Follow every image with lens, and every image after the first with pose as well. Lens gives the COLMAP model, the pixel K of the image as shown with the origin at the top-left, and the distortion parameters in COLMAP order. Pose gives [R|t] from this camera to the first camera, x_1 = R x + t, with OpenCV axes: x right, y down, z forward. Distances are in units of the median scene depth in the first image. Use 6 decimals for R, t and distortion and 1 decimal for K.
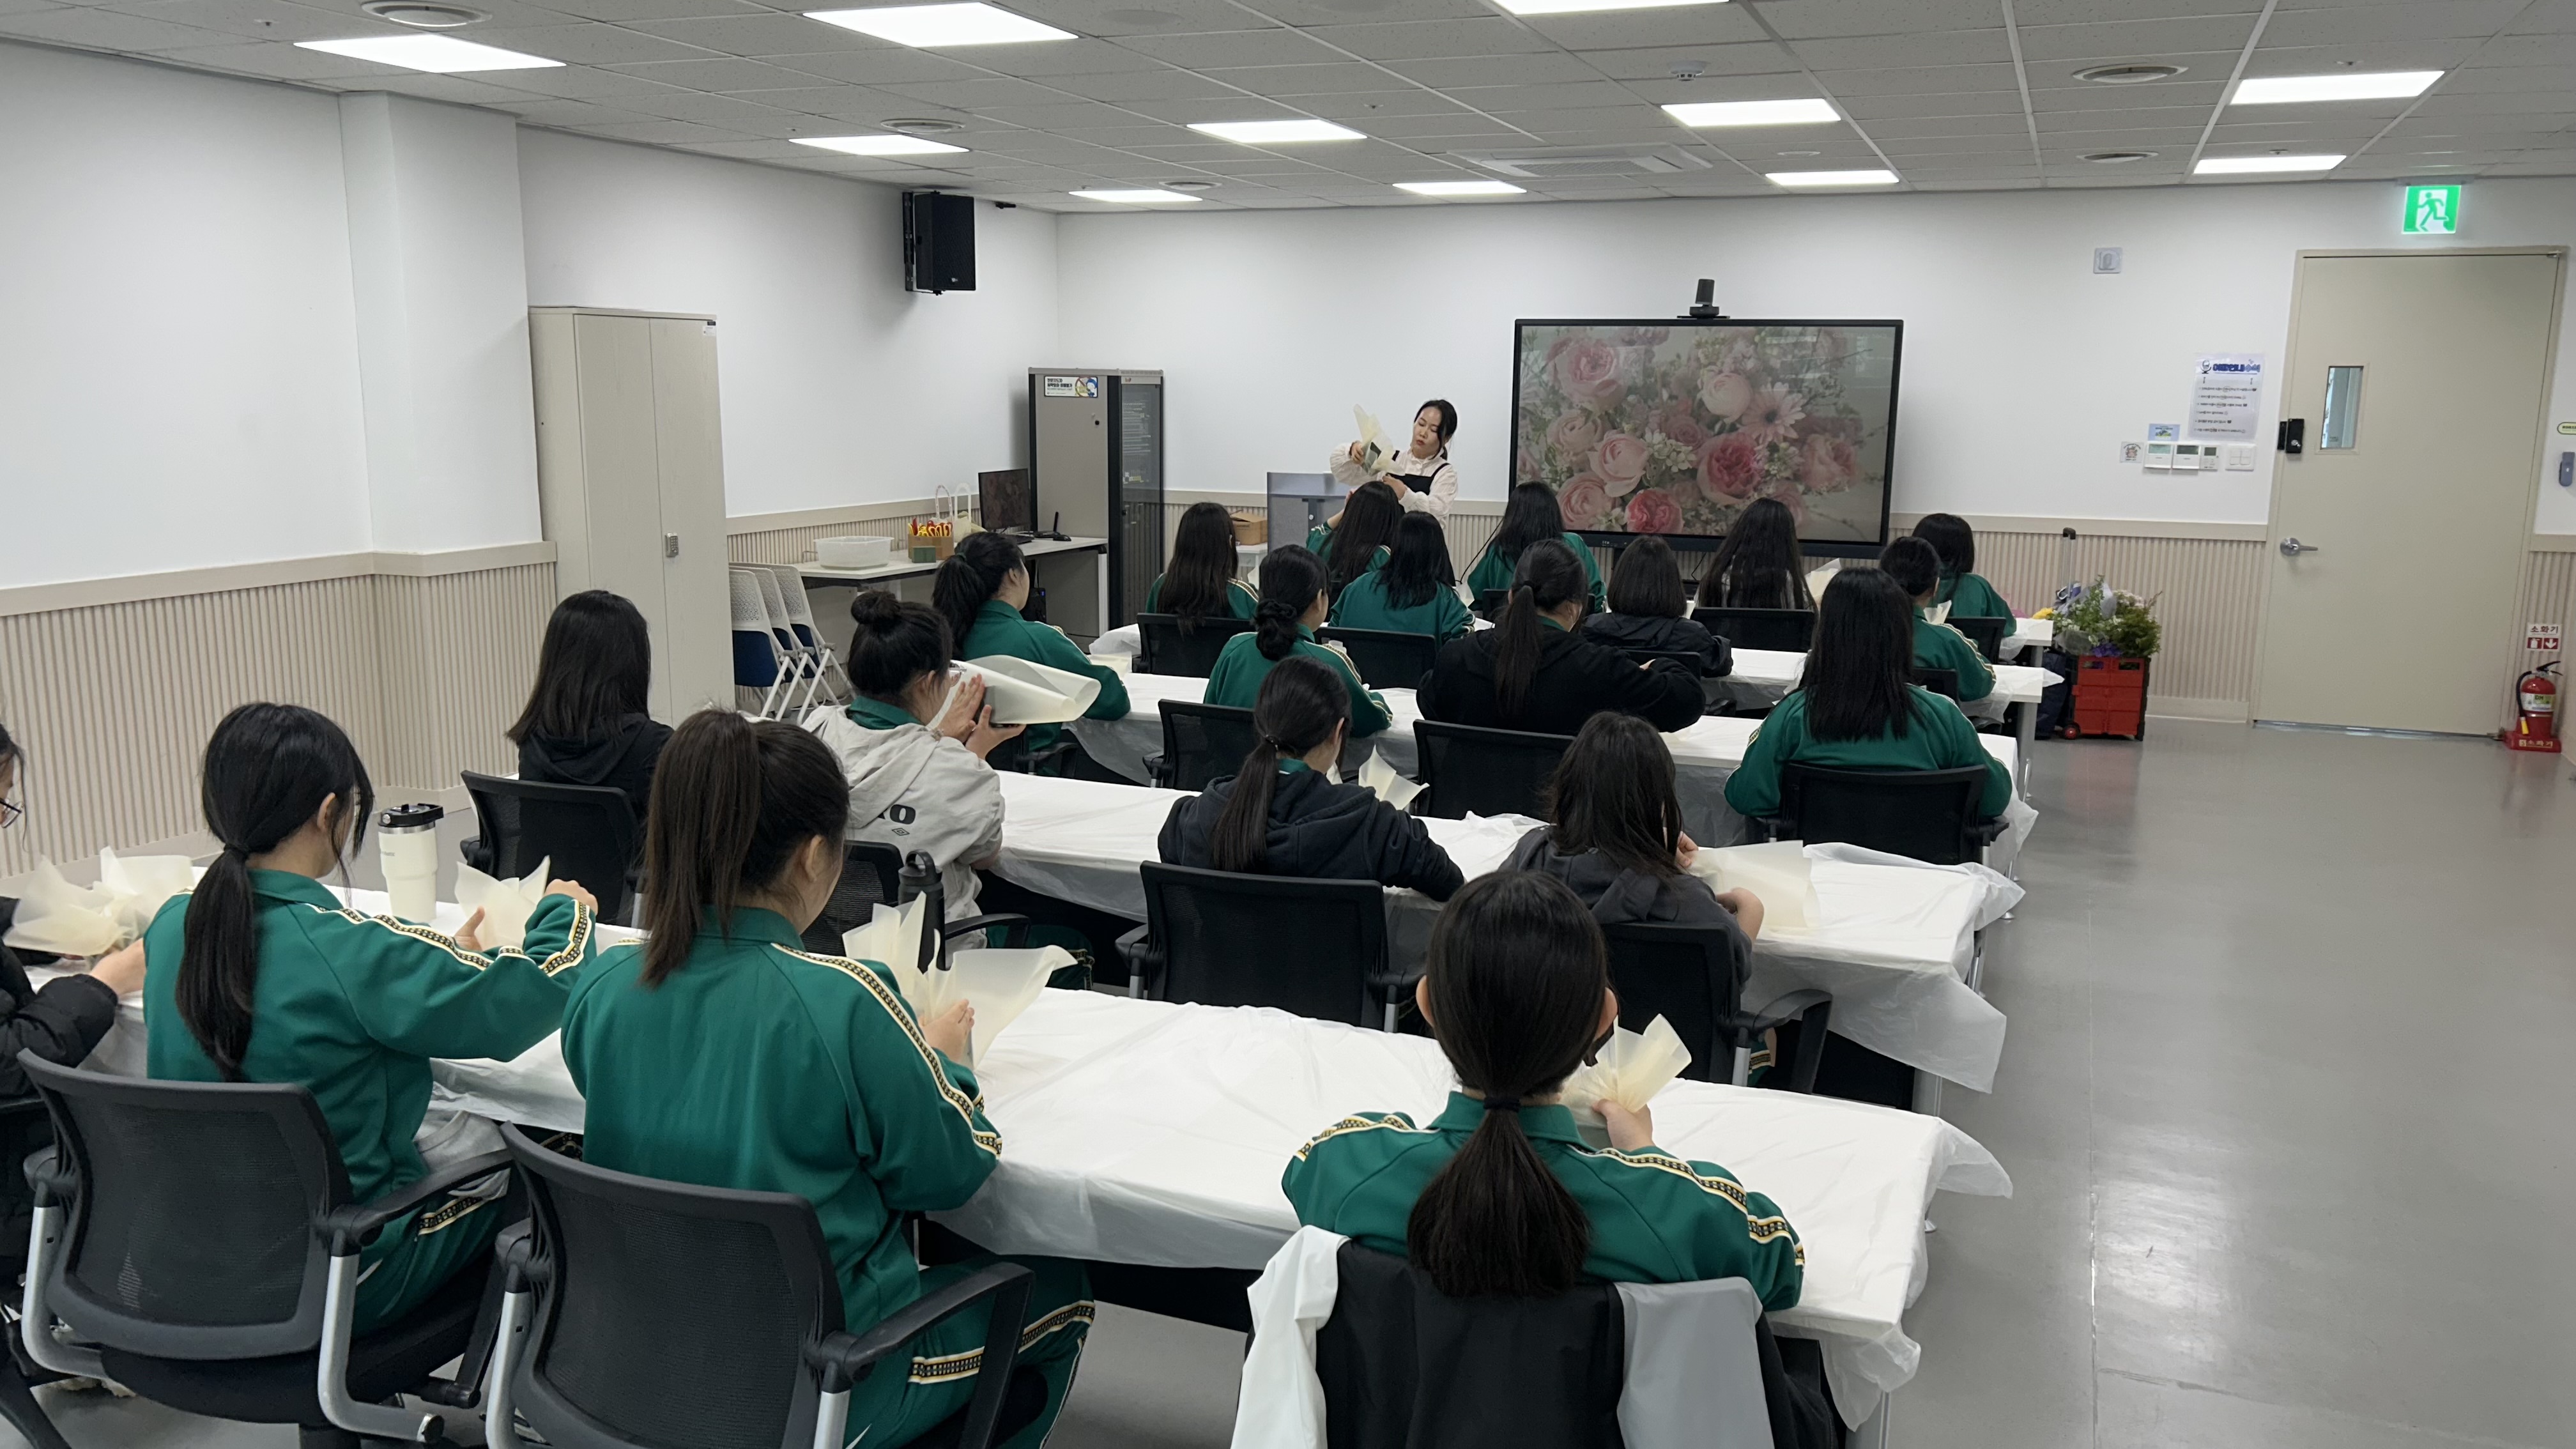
lens RADIAL K [[1911.2, 0, 1294.6], [0, 1911.2, 734.7], [0, 0, 1]] dist [0.008003, -0.016310]
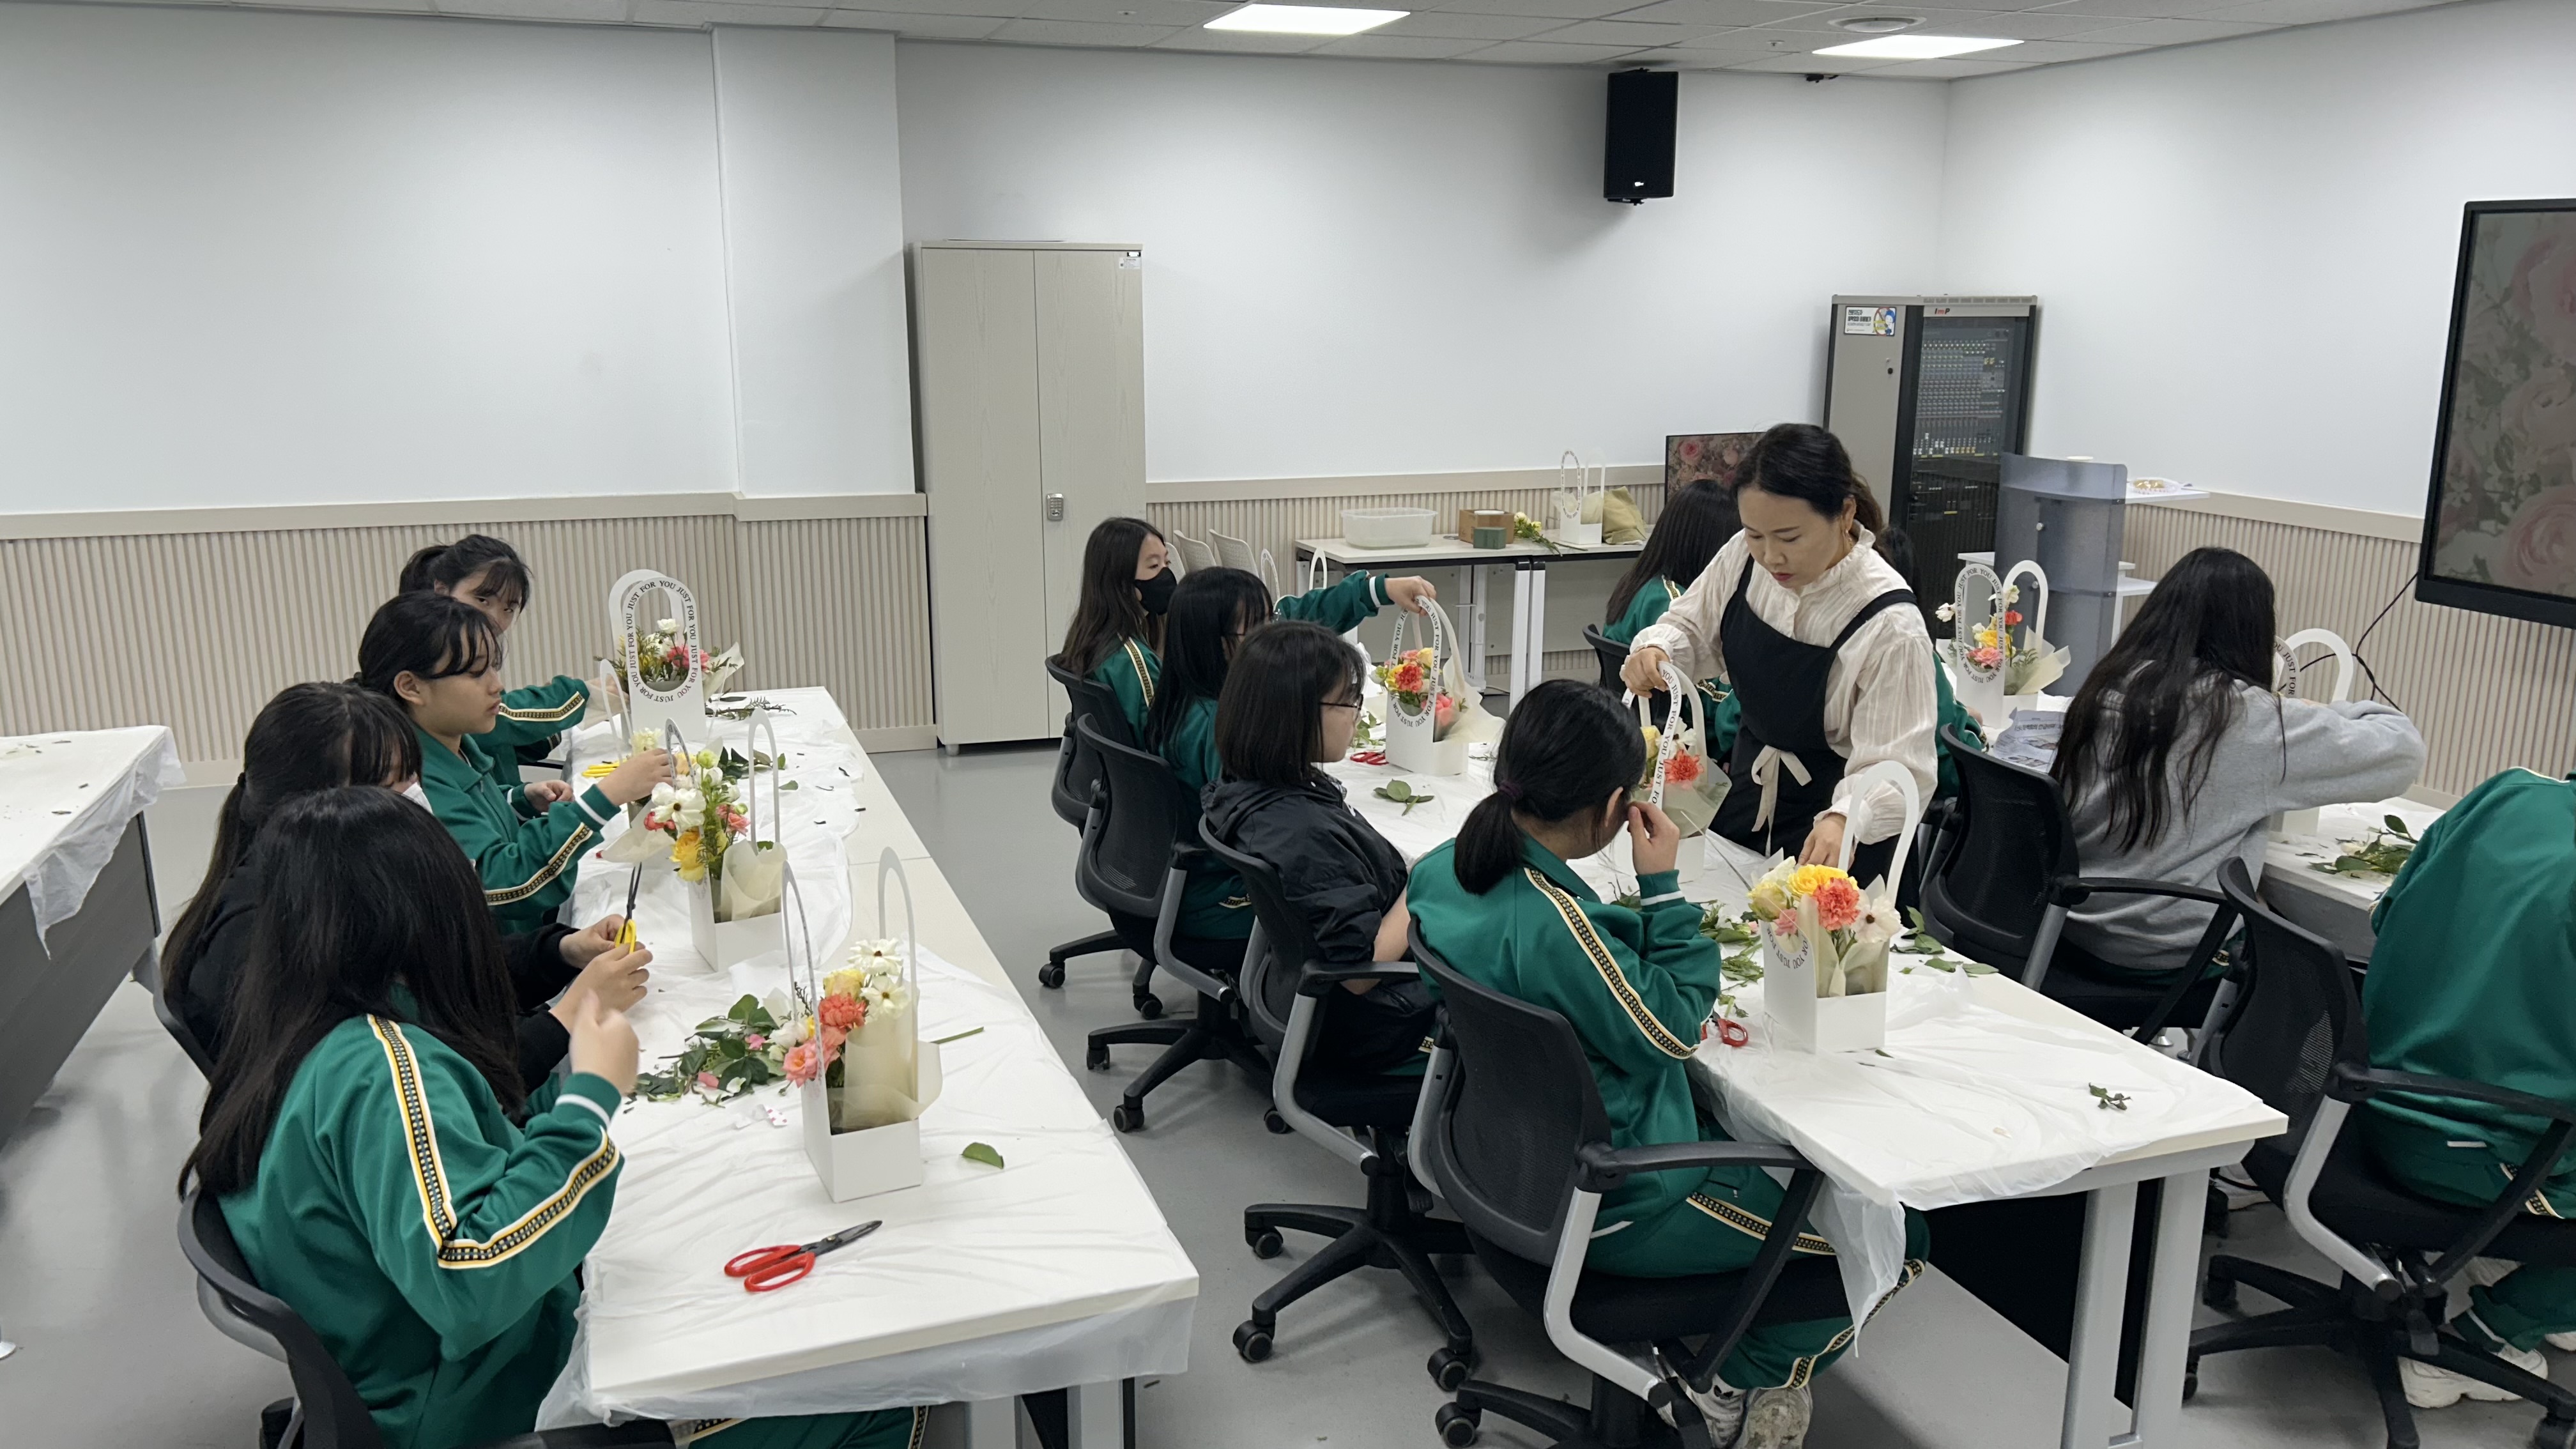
lens RADIAL K [[1911.2, 0, 1299.7], [0, 1911.2, 722.9], [0, 0, 1]] dist [0.008003, -0.016310]
pose [[0.657265, 0.156100, -0.737317, 0.324459], [-0.130280, 0.987120, 0.092852, -0.075280], [0.742314, 0.035029, 0.669136, 0.381310]]
